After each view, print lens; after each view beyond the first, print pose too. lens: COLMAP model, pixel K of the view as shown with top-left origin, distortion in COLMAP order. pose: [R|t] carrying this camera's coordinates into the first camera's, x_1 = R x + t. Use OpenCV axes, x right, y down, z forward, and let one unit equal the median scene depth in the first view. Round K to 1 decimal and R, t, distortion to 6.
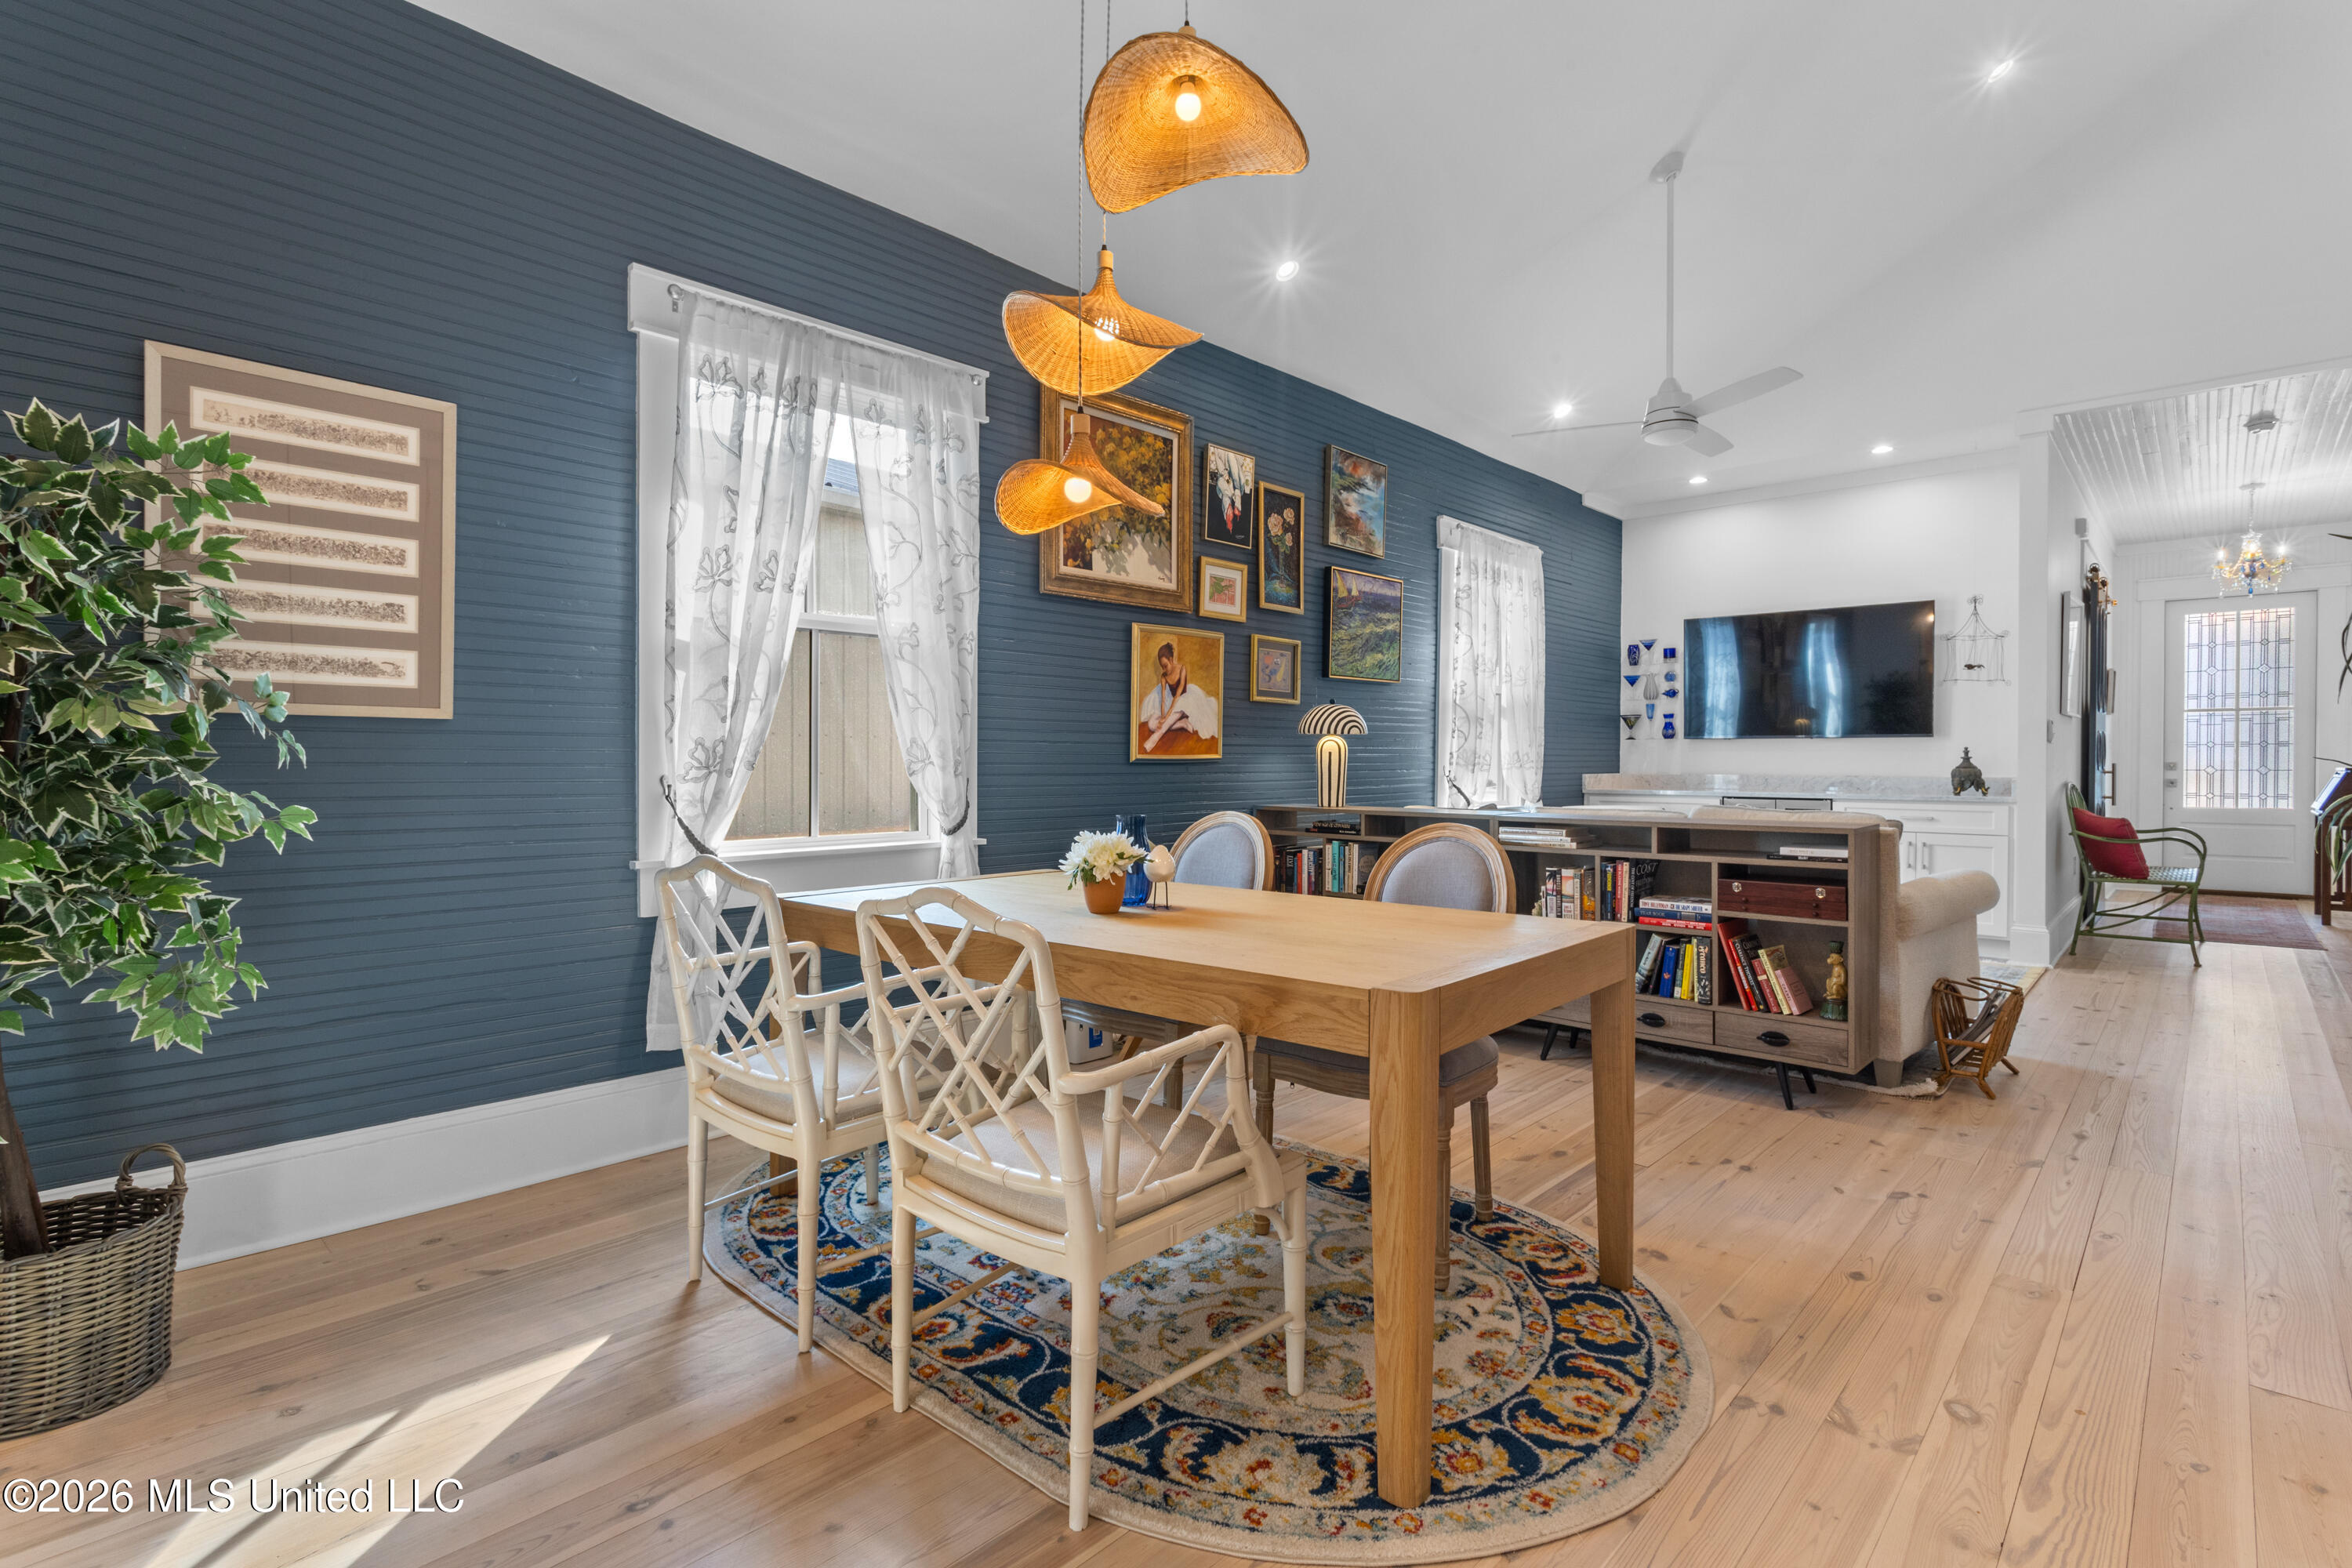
lens RADIAL K [[1107.9, 0, 1173.4], [0, 1107.9, 775.4], [0, 0, 1]] dist [-0.004478, 0.001574]
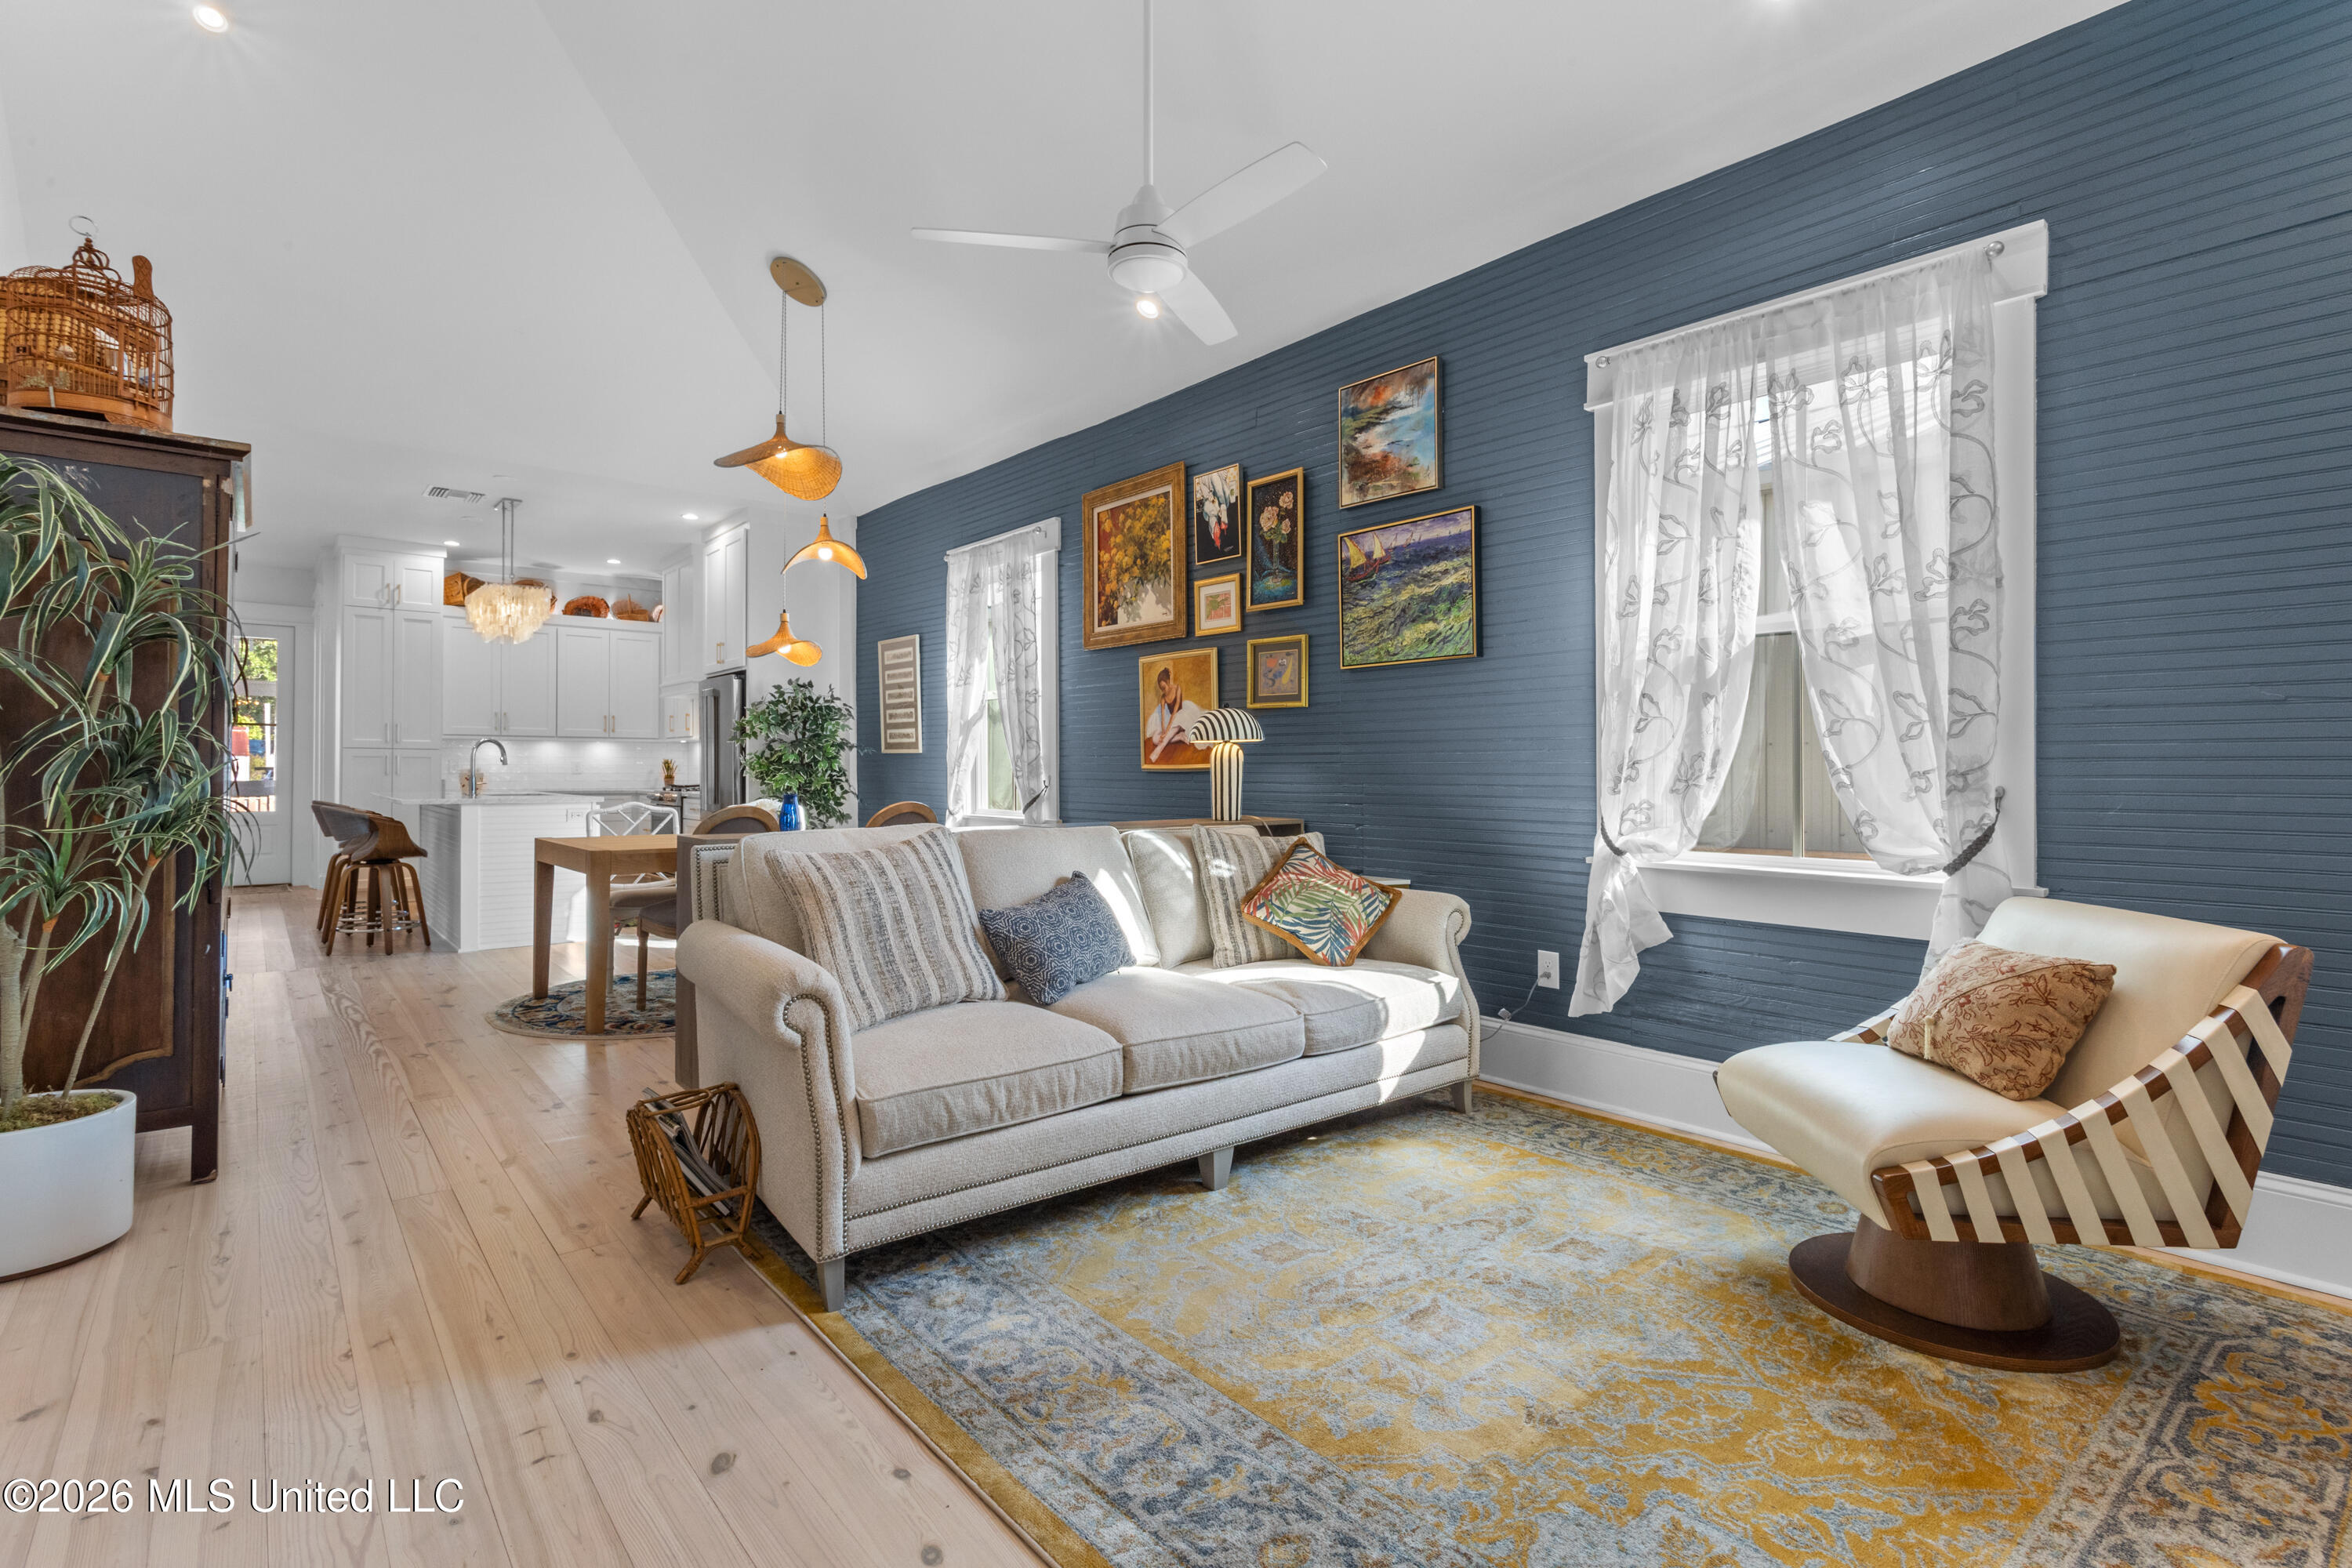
lens RADIAL K [[1107.9, 0, 1168.7], [0, 1107.9, 764.7], [0, 0, 1]] dist [-0.004478, 0.001574]
pose [[-0.115536, -0.005226, -0.993290, 0.932892], [-0.017969, 0.999834, -0.003171, -0.012179], [0.993141, 0.017482, -0.115610, 0.929303]]
